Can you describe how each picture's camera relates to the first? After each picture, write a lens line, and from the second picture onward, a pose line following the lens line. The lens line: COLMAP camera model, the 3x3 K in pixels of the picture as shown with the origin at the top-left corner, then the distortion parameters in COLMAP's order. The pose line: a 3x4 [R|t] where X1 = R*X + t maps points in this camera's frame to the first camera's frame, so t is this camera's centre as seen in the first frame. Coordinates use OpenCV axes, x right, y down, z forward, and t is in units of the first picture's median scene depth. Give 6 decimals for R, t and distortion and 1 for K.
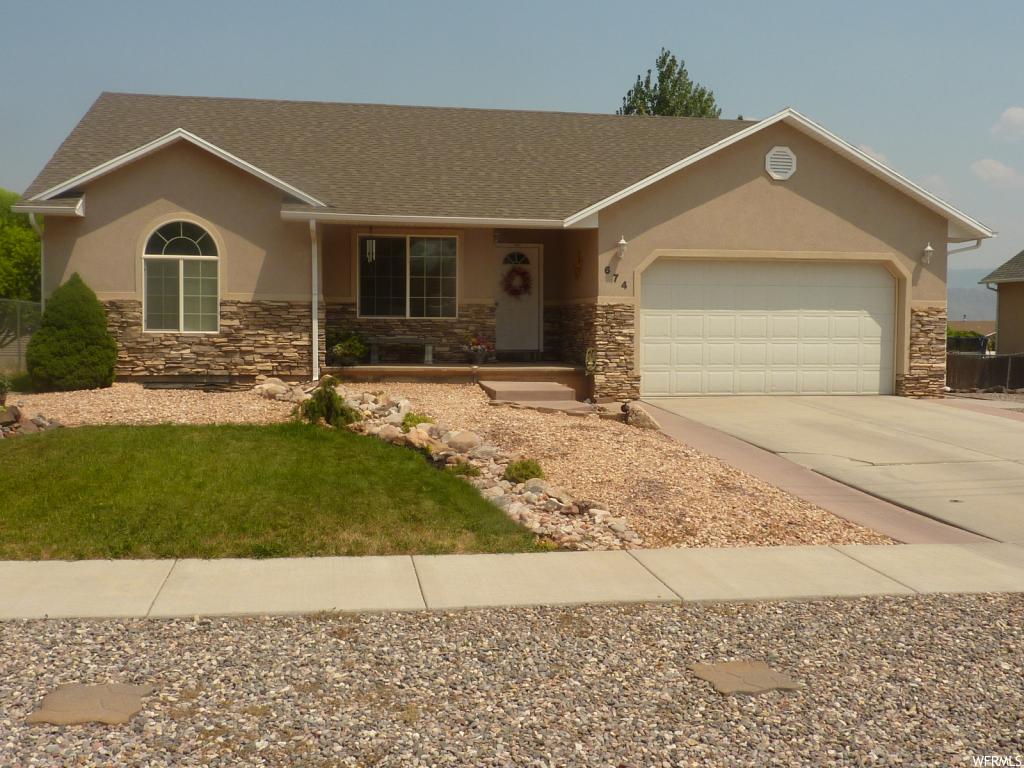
lens RADIAL K [[1005.7, 0, 512.9], [0, 1005.7, 385.1], [0, 0, 1]] dist [-0.050569, 0.000000]
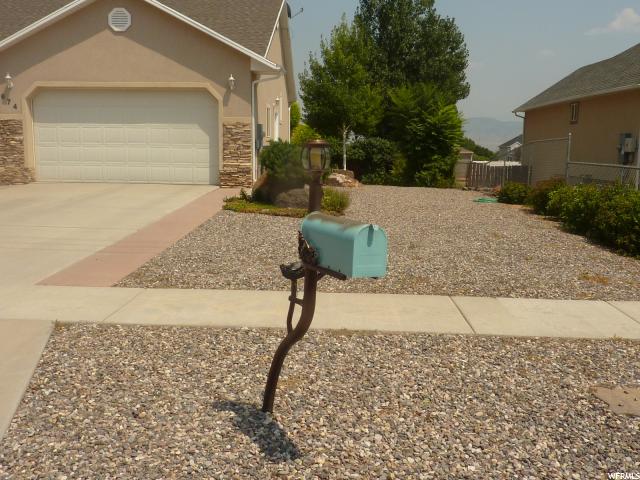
lens RADIAL K [[628.5, 0, 320.2], [0, 628.5, 237.0], [0, 0, 1]] dist [-0.050569, 0.000000]
pose [[0.979236, 0.042366, -0.198247, 0.943484], [-0.025250, 0.995793, 0.088084, 0.001589], [0.201145, -0.081249, 0.976186, 0.217186]]
